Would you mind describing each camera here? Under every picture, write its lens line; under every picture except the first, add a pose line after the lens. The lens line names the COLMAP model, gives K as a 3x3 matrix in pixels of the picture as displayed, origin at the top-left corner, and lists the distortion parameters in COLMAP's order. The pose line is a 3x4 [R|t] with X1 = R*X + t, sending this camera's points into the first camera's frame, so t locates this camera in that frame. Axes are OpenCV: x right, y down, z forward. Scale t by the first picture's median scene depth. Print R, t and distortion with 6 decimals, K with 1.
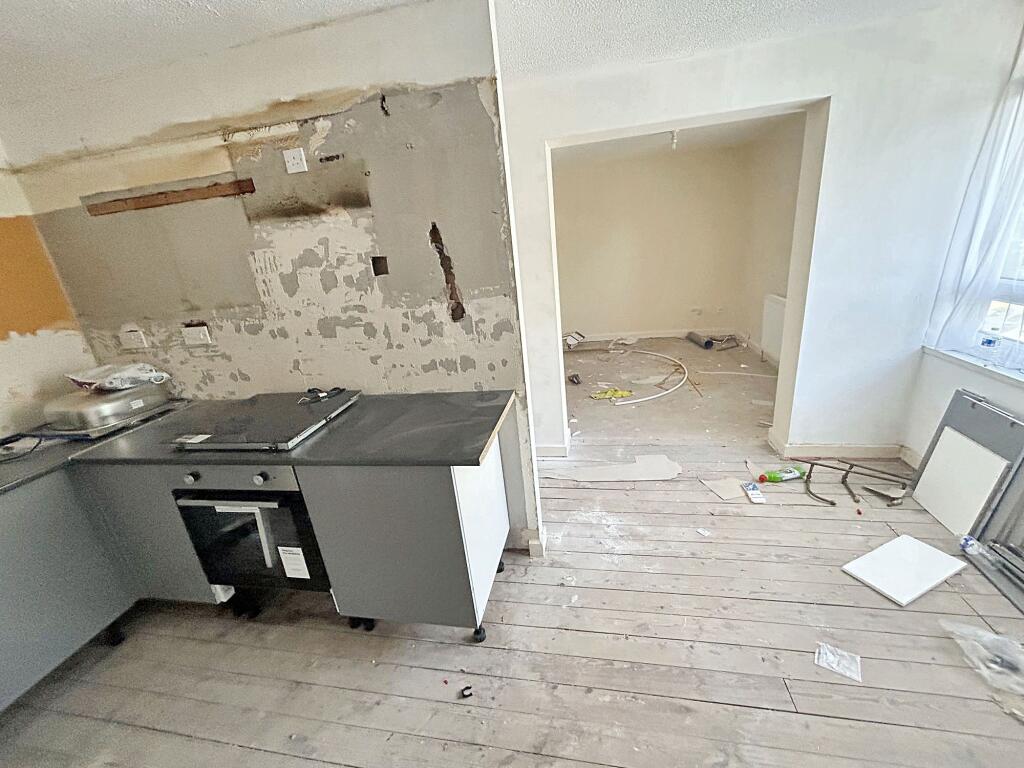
lens RADIAL K [[413.6, 0, 513.4], [0, 413.6, 382.1], [0, 0, 1]] dist [-0.002265, 0.001002]
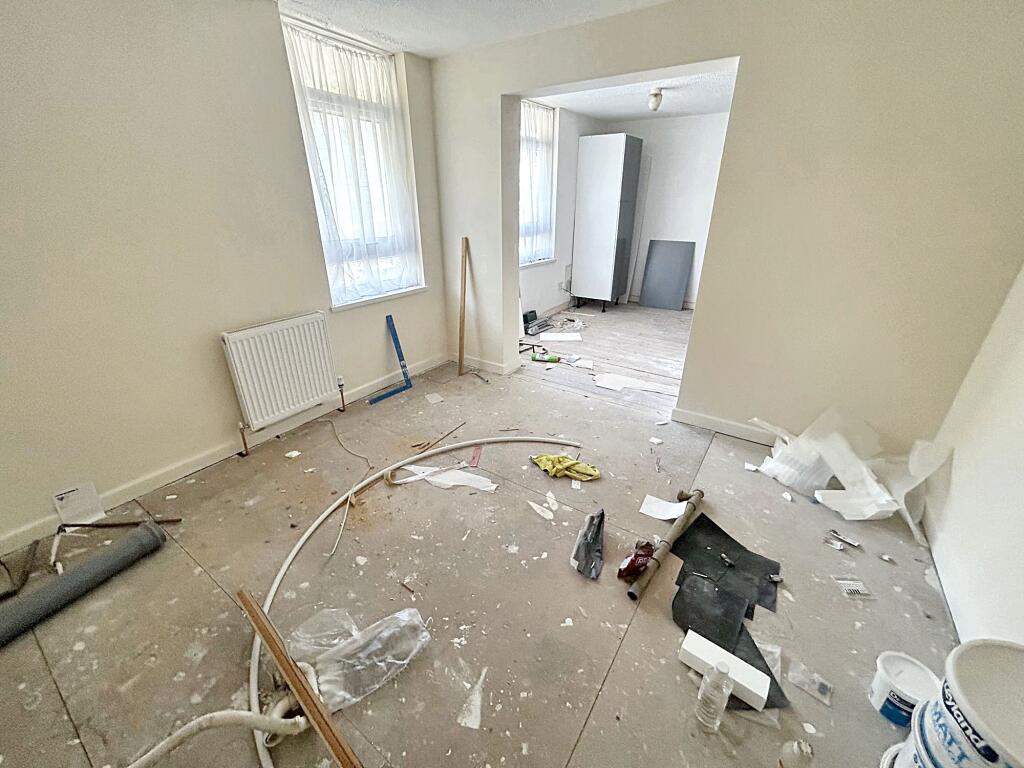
lens RADIAL K [[413.6, 0, 514.3], [0, 413.6, 382.8], [0, 0, 1]] dist [-0.002265, 0.001002]
pose [[-0.914606, -0.069099, 0.398398, 0.053221], [0.211875, 0.757295, 0.617749, -0.296329], [-0.344391, 0.649407, -0.677986, 0.914830]]
